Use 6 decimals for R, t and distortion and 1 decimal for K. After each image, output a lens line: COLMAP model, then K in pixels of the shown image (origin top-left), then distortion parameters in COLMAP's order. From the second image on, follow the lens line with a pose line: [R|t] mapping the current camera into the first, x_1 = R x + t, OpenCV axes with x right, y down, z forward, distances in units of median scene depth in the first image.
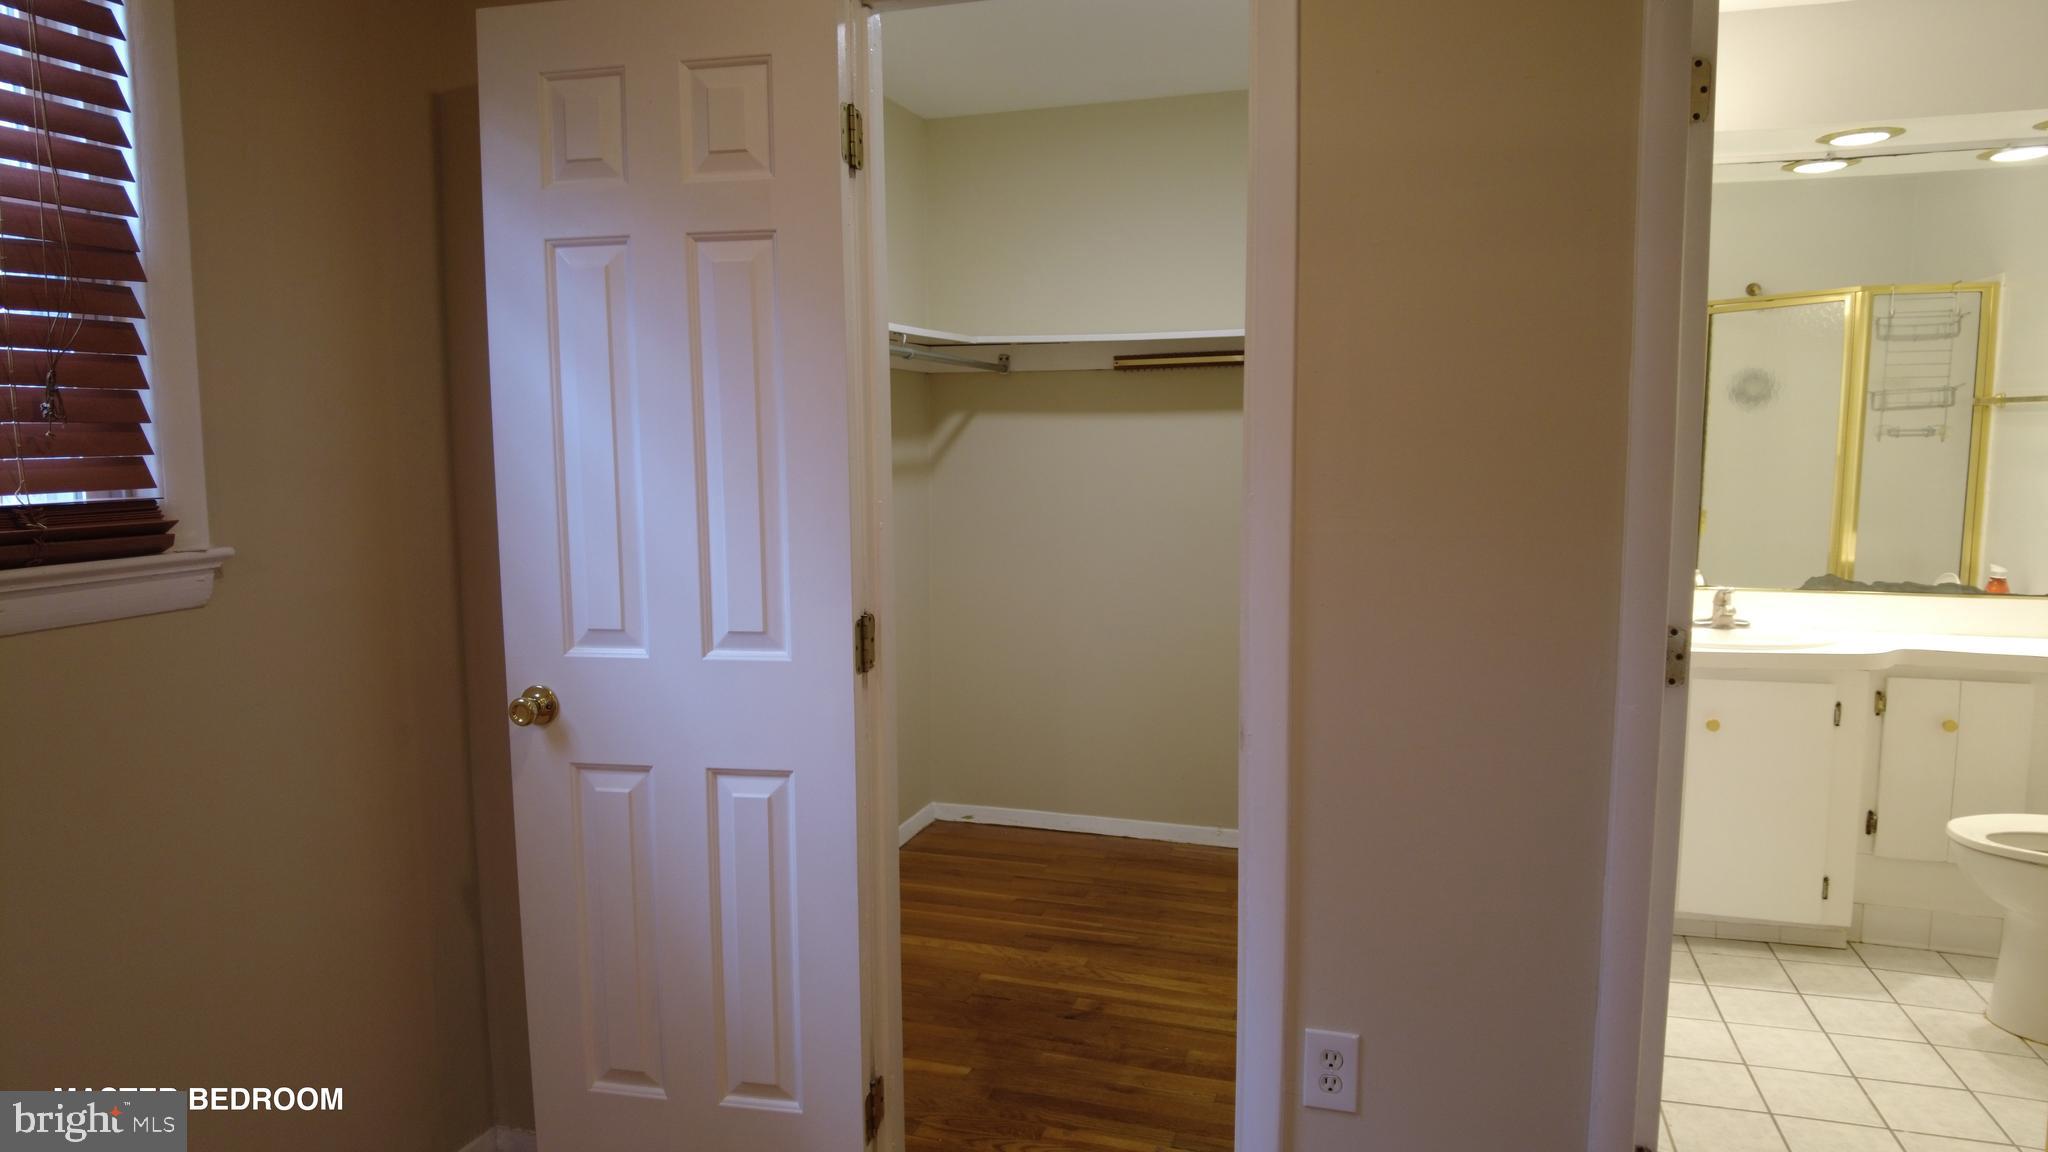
lens RADIAL K [[1244.9, 0, 1007.4], [0, 1244.9, 566.9], [0, 0, 1]] dist [-0.021476, 0.000129]
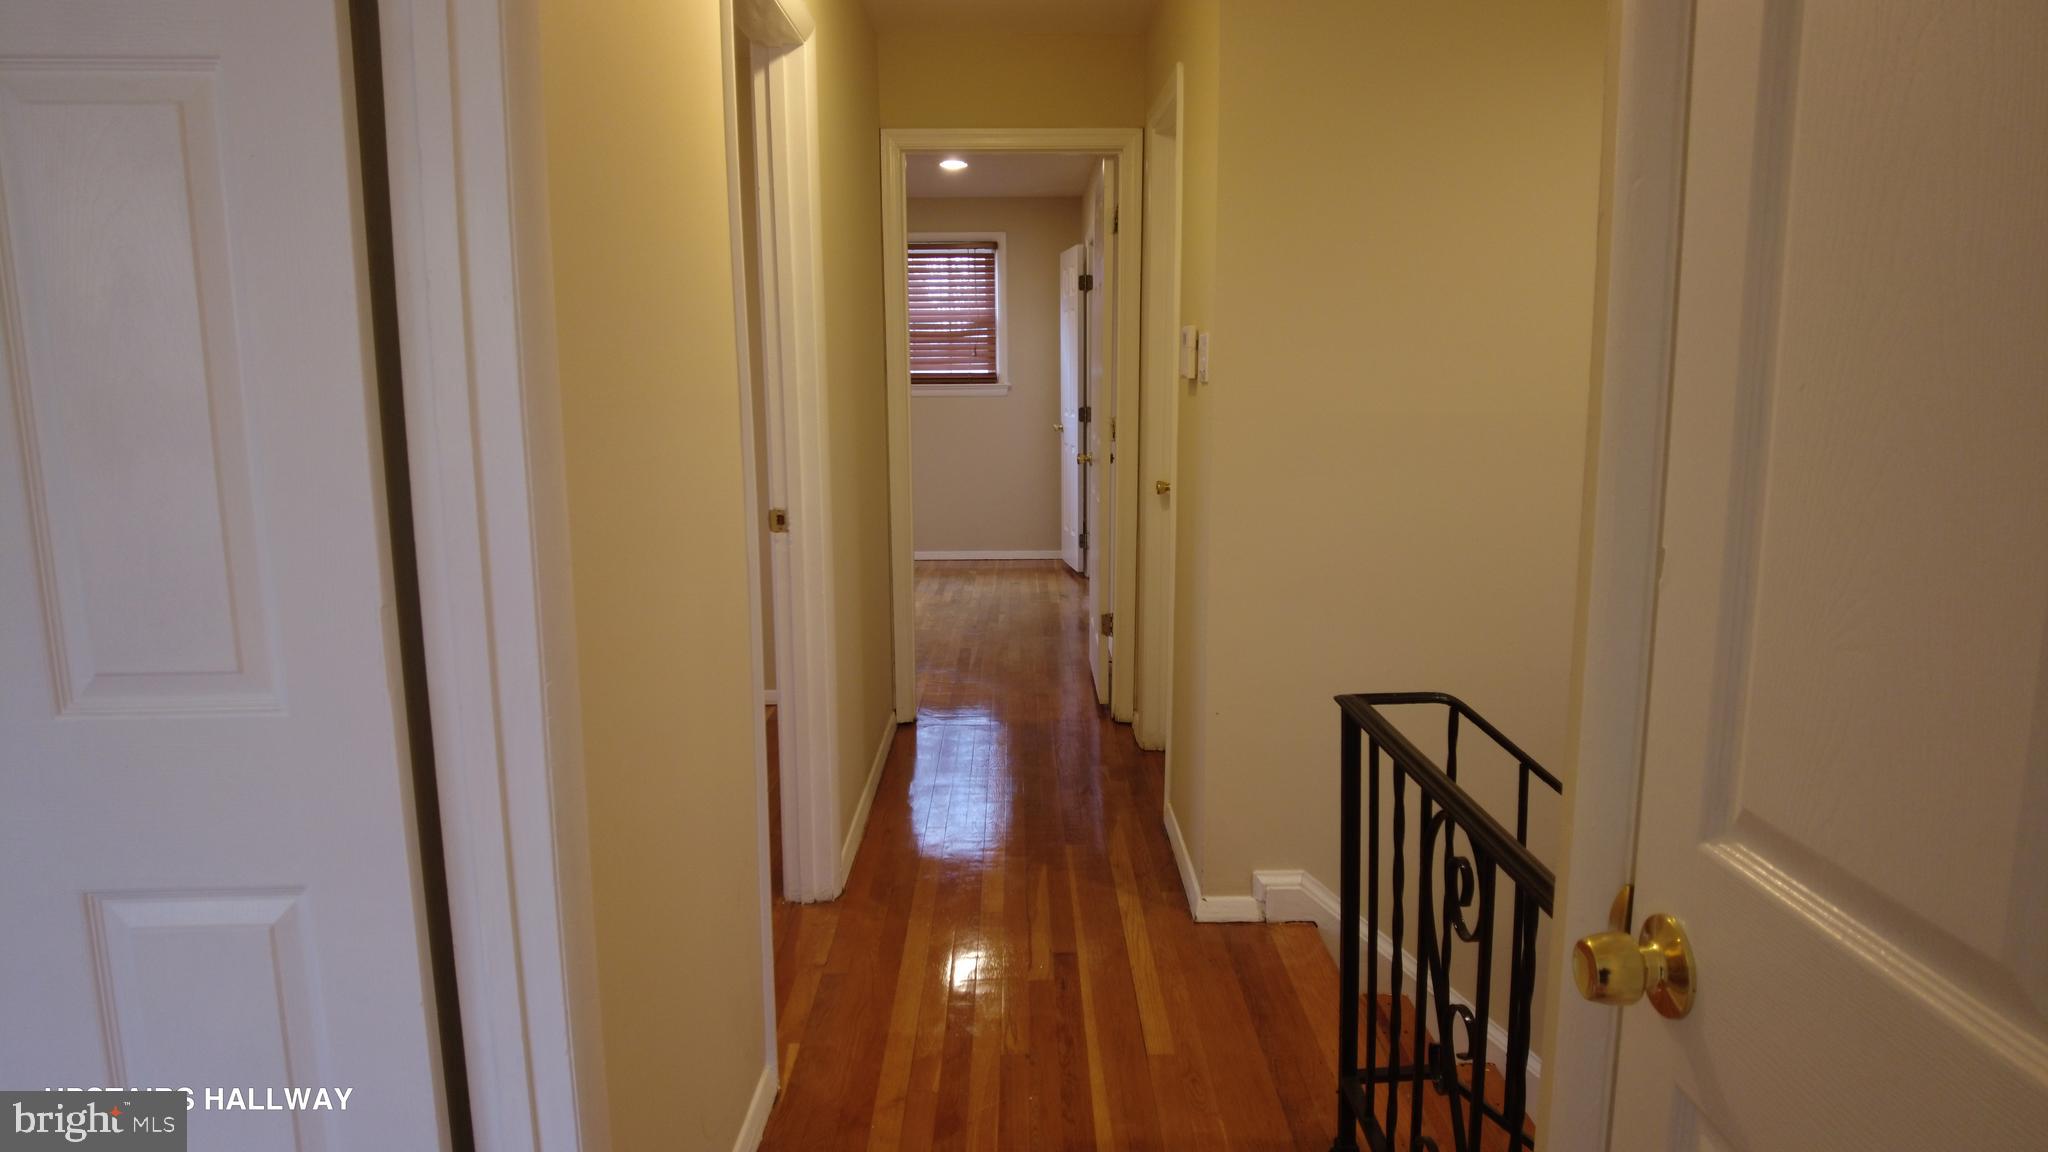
lens RADIAL K [[1225.2, 0, 1024.0], [0, 1225.2, 576.0], [0, 0, 1]] dist [-0.029619, -0.001968]
pose [[0.322094, 0.166262, -0.931994, 3.400826], [-0.095865, 0.985126, 0.142610, 0.031670], [0.941842, 0.043411, 0.333242, -0.415439]]
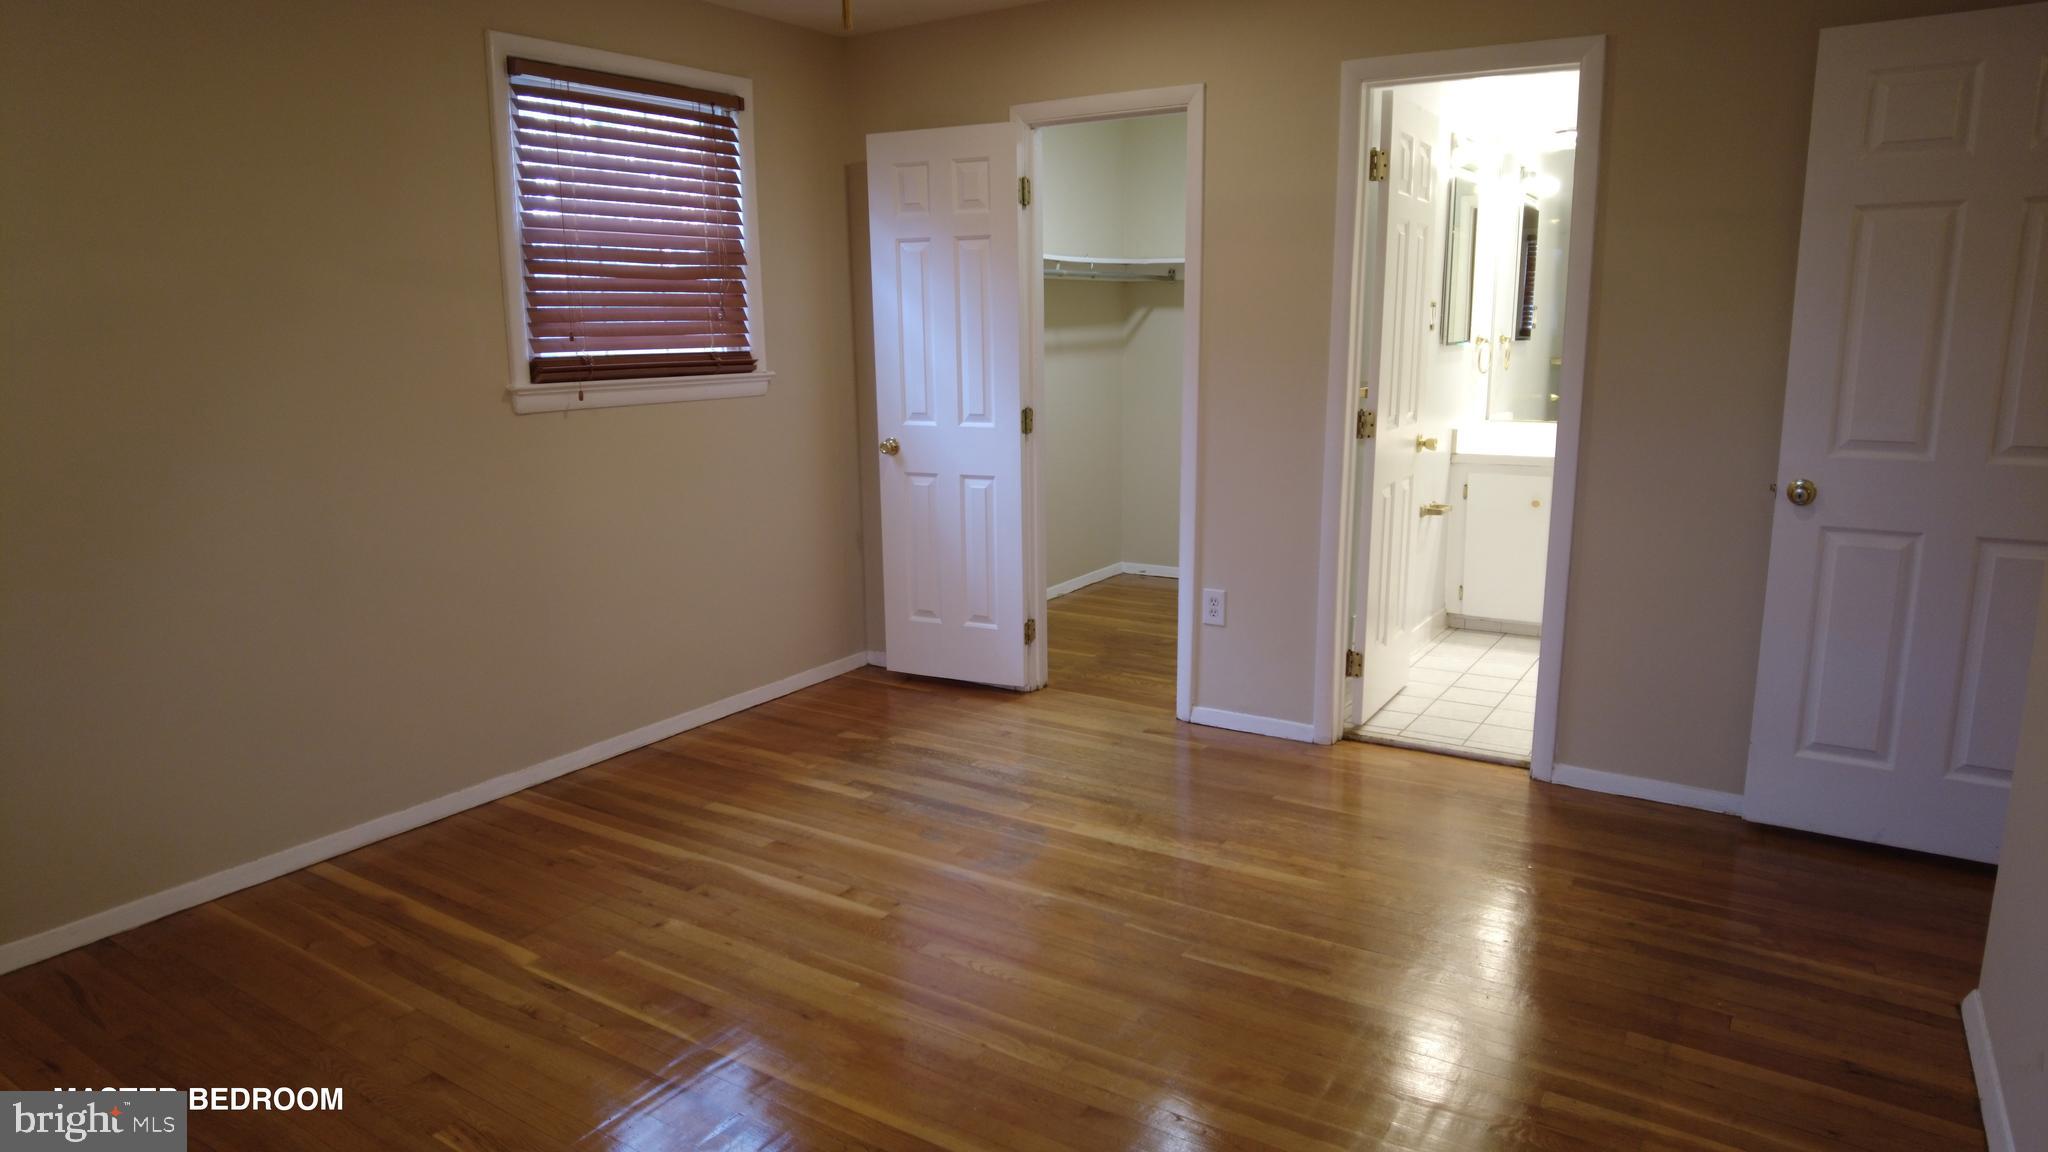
lens RADIAL K [[1261.5, 0, 1024.0], [0, 1261.5, 576.0], [0, 0, 1]] dist [0.087270, -0.111077]
pose [[0.967500, 0.048206, -0.248232, 0.463906], [-0.023687, 0.994622, 0.100831, 0.112480], [0.251758, -0.091675, 0.963439, -1.244080]]
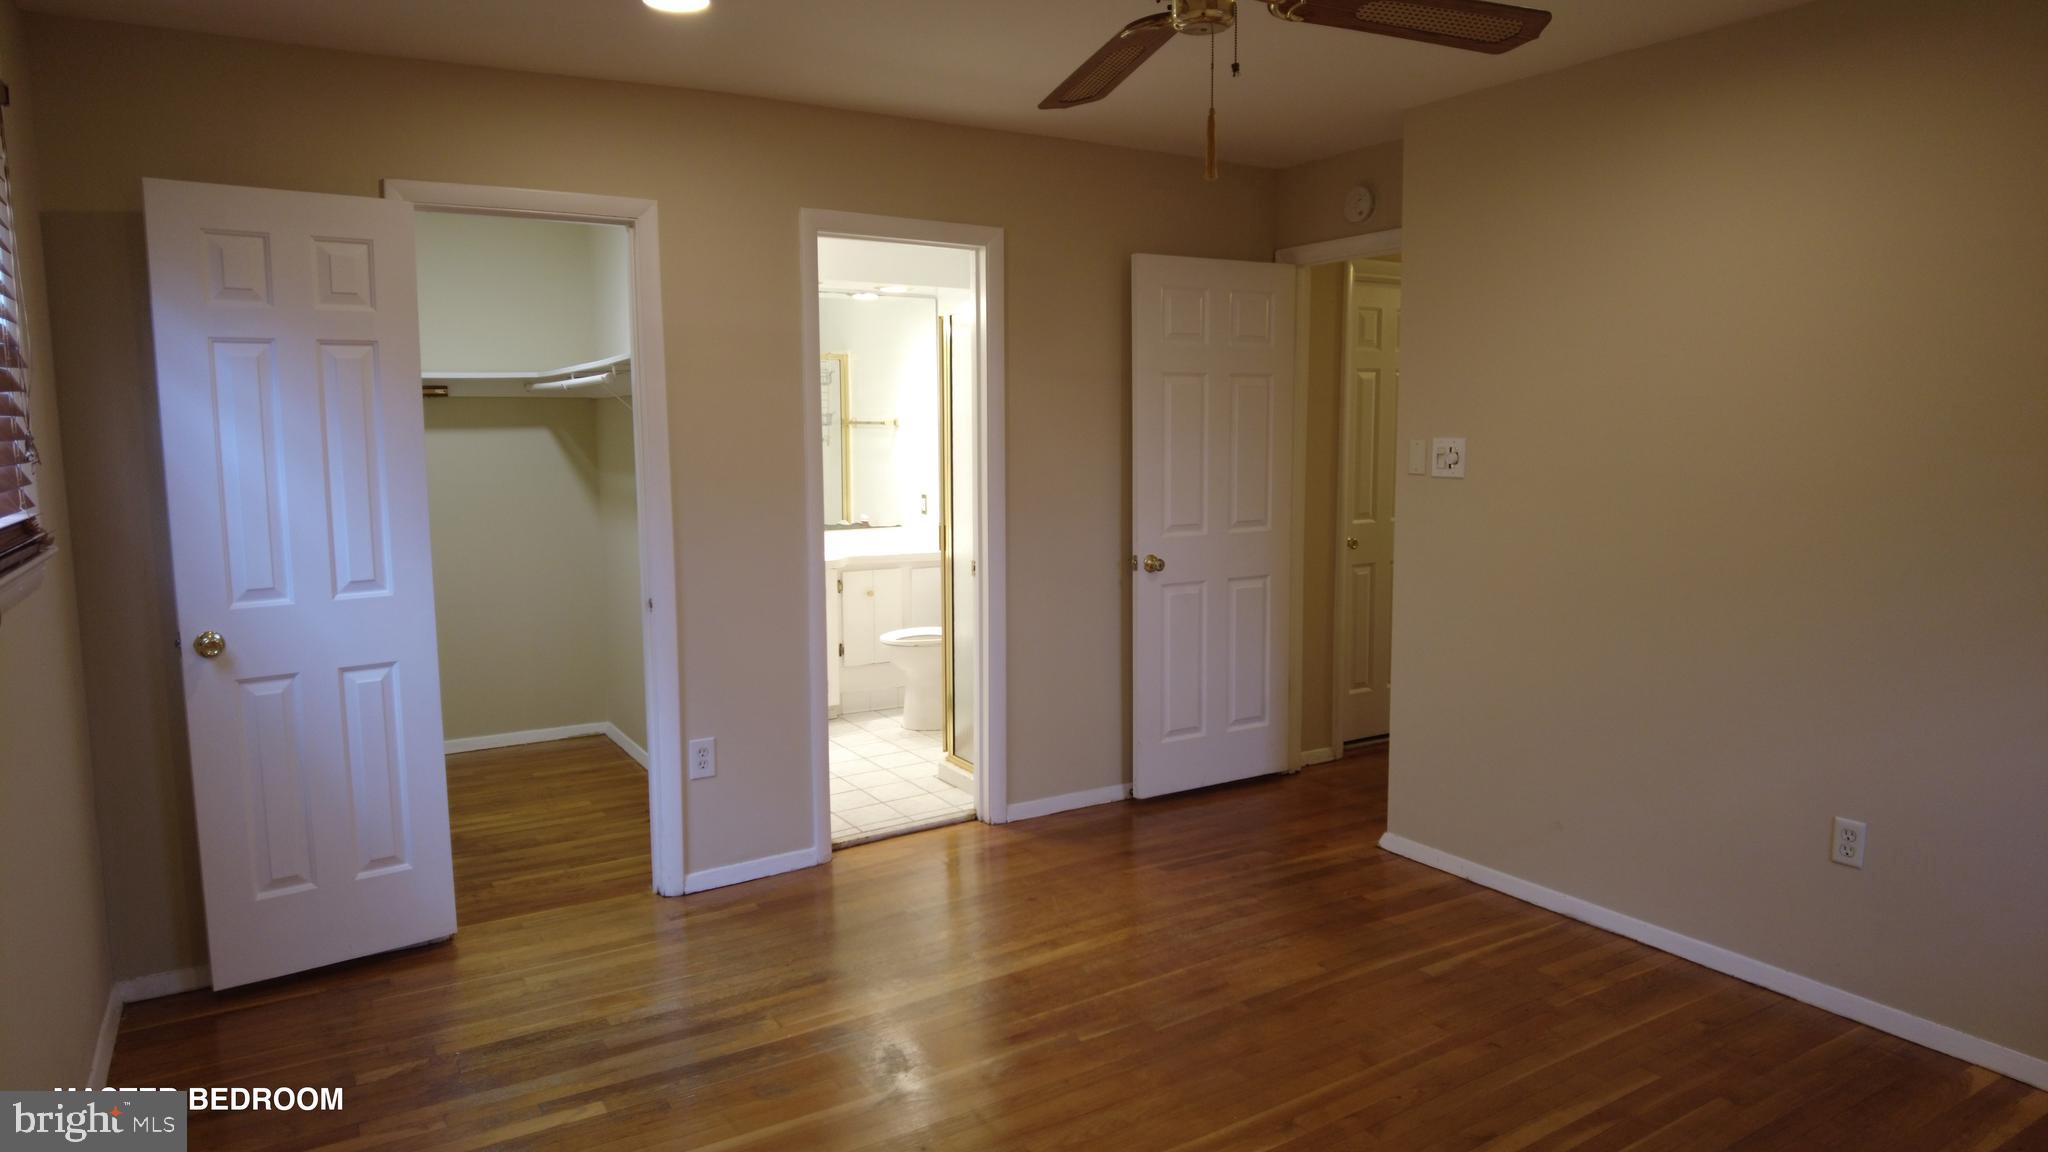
lens RADIAL K [[1225.2, 0, 1024.0], [0, 1225.2, 576.0], [0, 0, 1]] dist [-0.029619, -0.001968]
pose [[0.645299, -0.090415, 0.758561, -0.864406], [0.082207, 0.995424, 0.048715, 0.040025], [-0.759494, 0.030923, 0.649779, -0.714890]]
